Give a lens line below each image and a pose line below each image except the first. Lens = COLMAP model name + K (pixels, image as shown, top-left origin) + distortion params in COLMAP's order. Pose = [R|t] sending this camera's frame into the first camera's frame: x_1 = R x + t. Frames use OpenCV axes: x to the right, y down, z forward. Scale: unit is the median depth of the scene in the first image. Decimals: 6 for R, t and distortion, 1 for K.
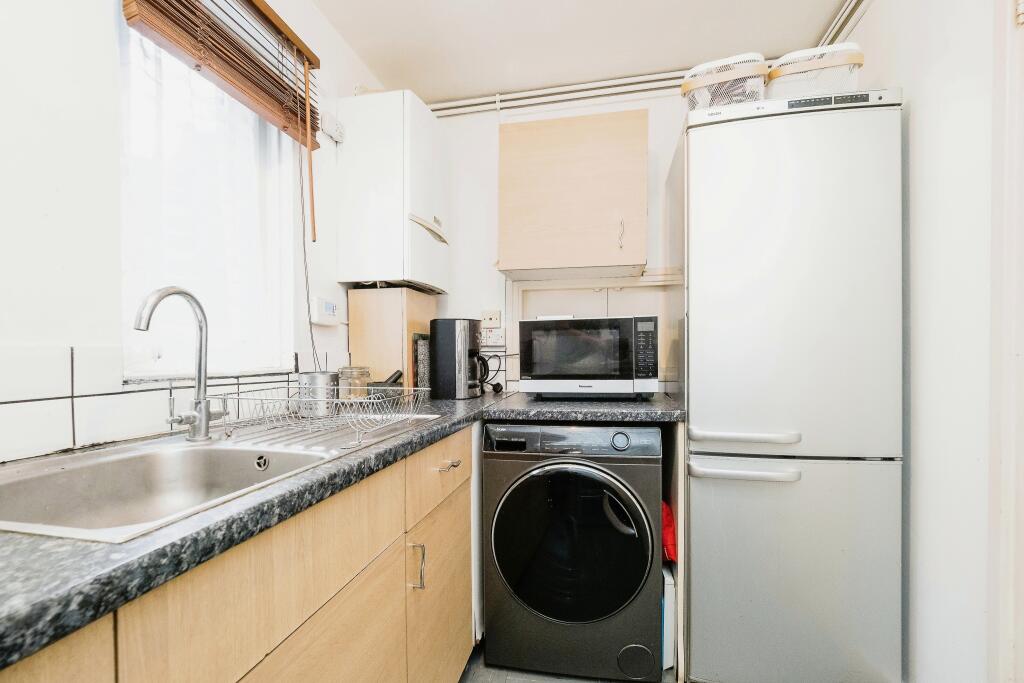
lens RADIAL K [[438.3, 0, 511.1], [0, 438.3, 350.2], [0, 0, 1]] dist [0.002549, -0.000142]
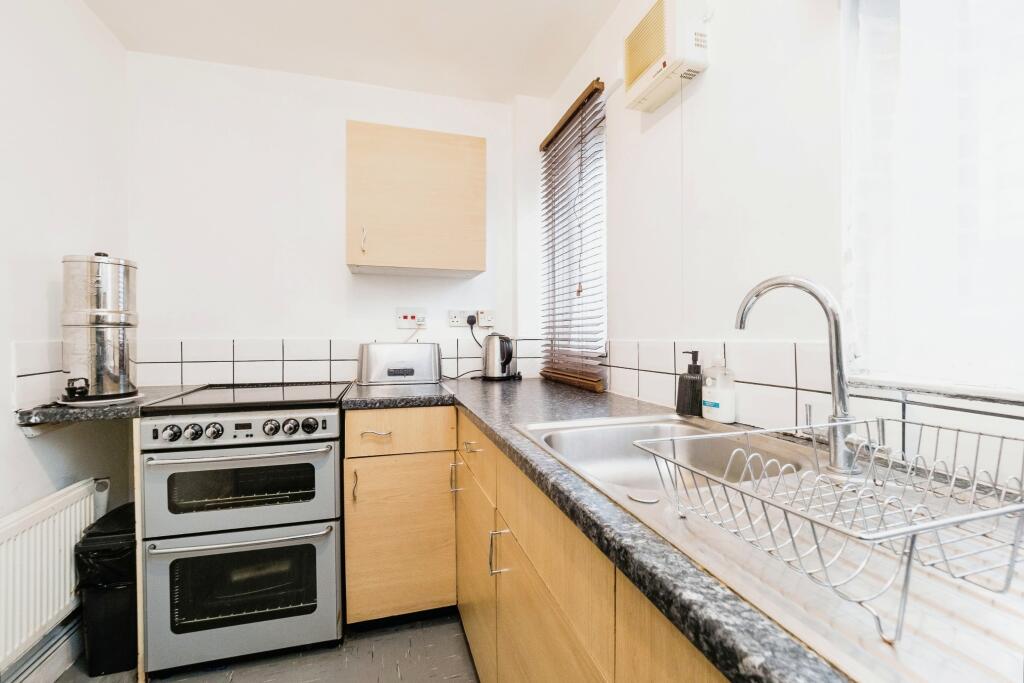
lens RADIAL K [[448.3, 0, 514.0], [0, 448.3, 345.2], [0, 0, 1]] dist [-0.002175, -0.000958]
pose [[-0.866374, 0.016124, -0.499135, 0.158135], [0.008633, 0.999813, 0.017314, -0.027387], [0.499321, 0.010692, -0.866351, 1.597997]]
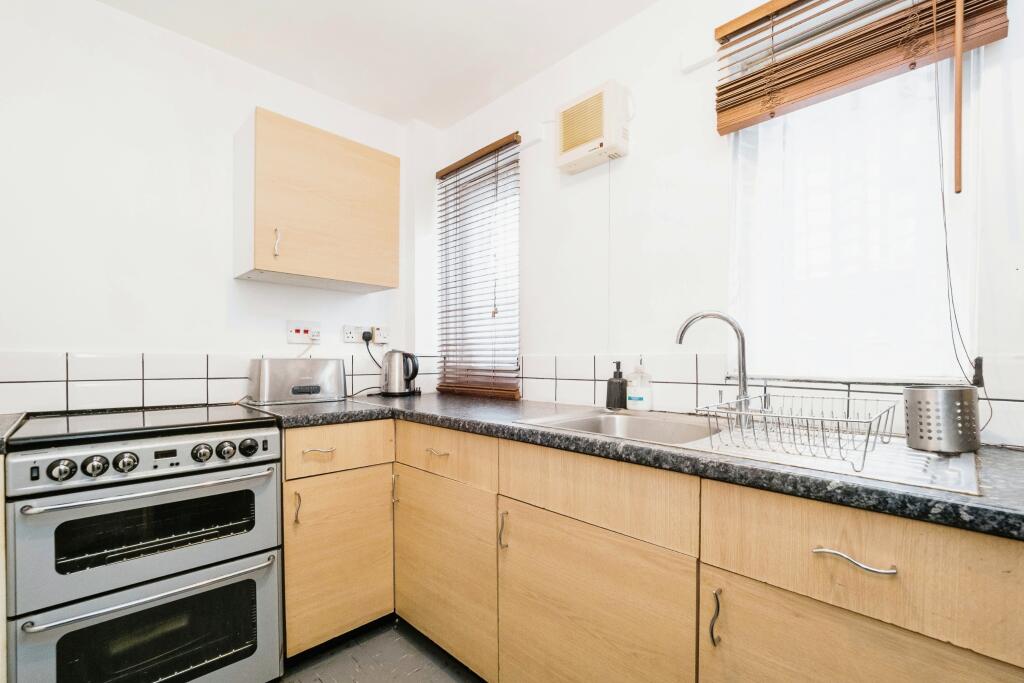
lens RADIAL K [[441.0, 0, 536.4], [0, 441.0, 373.5], [0, 0, 1]] dist [-0.002971, -0.000286]
pose [[-0.521344, 0.031770, -0.852755, 0.774616], [0.005909, 0.999417, 0.033622, 0.006688], [0.853326, 0.012490, -0.521227, 1.338159]]
